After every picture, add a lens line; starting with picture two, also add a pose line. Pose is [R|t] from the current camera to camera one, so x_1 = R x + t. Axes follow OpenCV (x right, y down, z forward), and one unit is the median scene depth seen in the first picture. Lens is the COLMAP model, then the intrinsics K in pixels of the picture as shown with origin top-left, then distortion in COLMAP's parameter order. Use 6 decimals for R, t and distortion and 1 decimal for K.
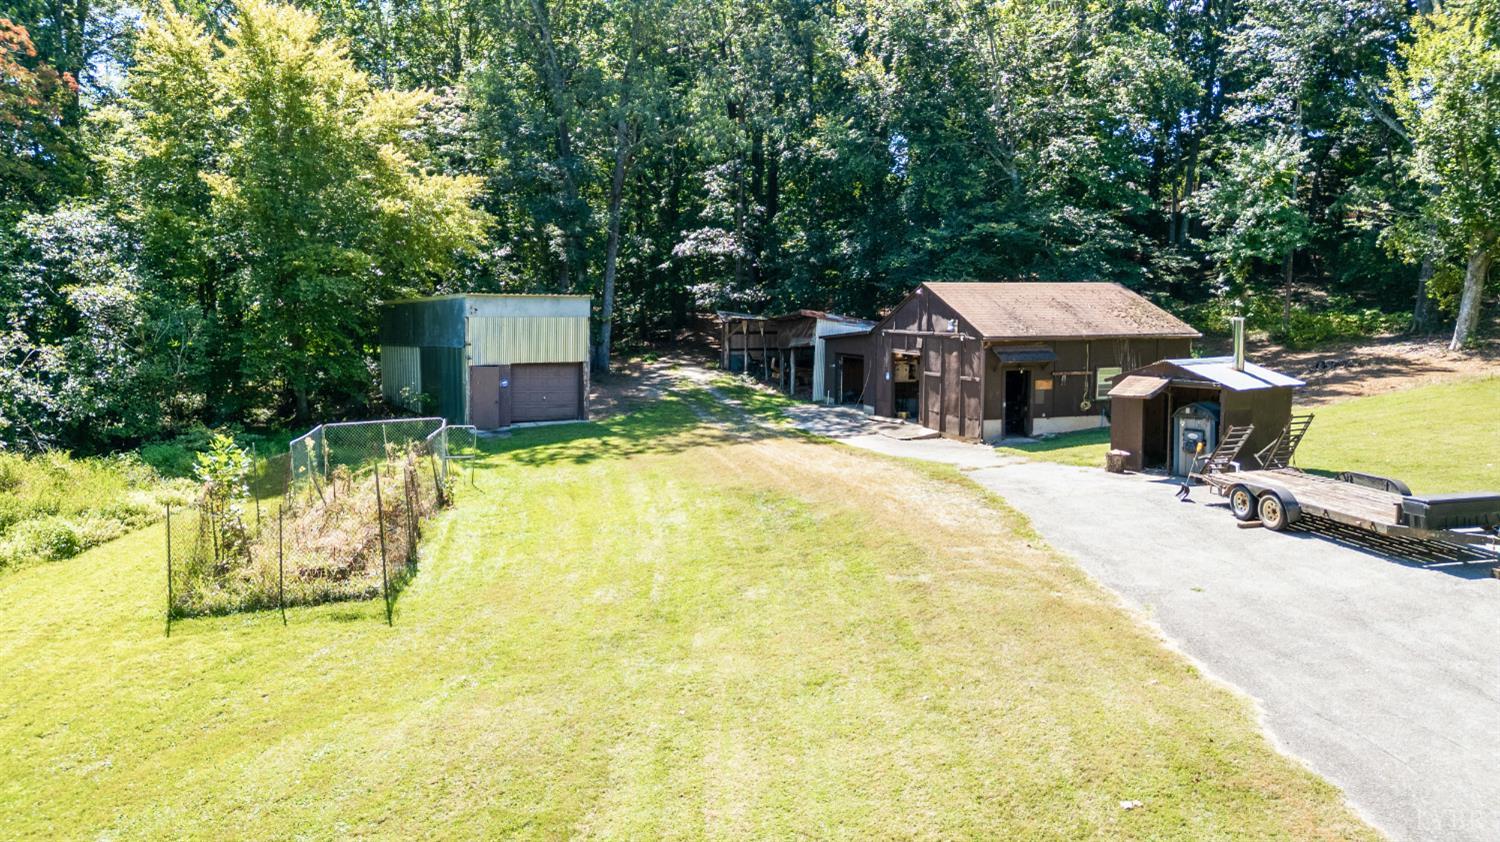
lens RADIAL K [[1040.6, 0, 757.4], [0, 1040.6, 415.6], [0, 0, 1]] dist [0.089707, -0.115425]
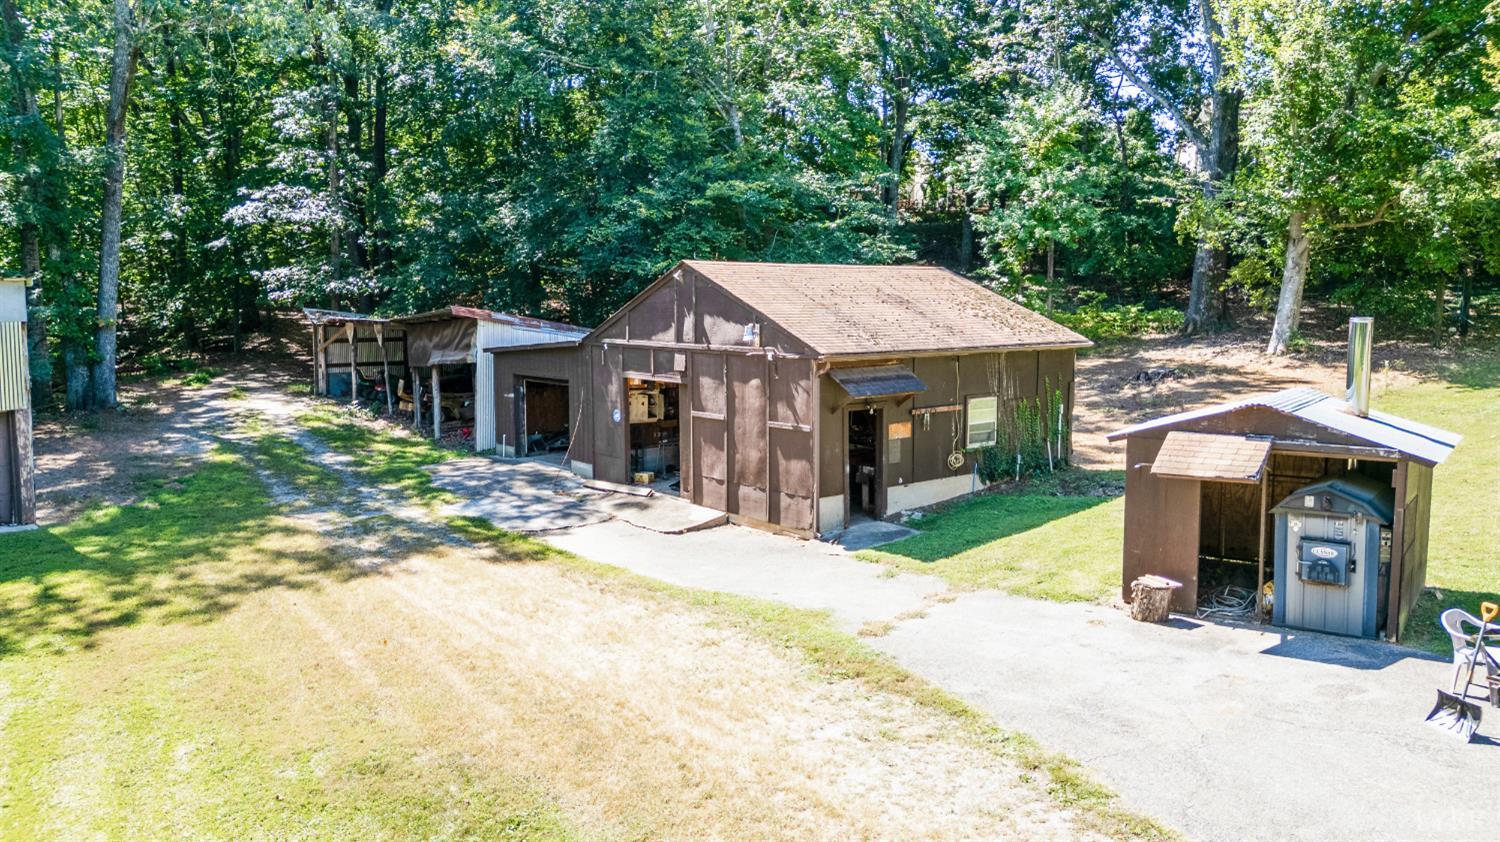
lens RADIAL K [[1040.6, 0, 757.4], [0, 1040.6, 415.6], [0, 0, 1]] dist [0.089707, -0.115425]
pose [[0.934602, -0.040202, 0.353415, -0.011819], [0.039529, 0.999177, 0.009127, -0.037097], [-0.353491, 0.005440, 0.935422, 0.370854]]
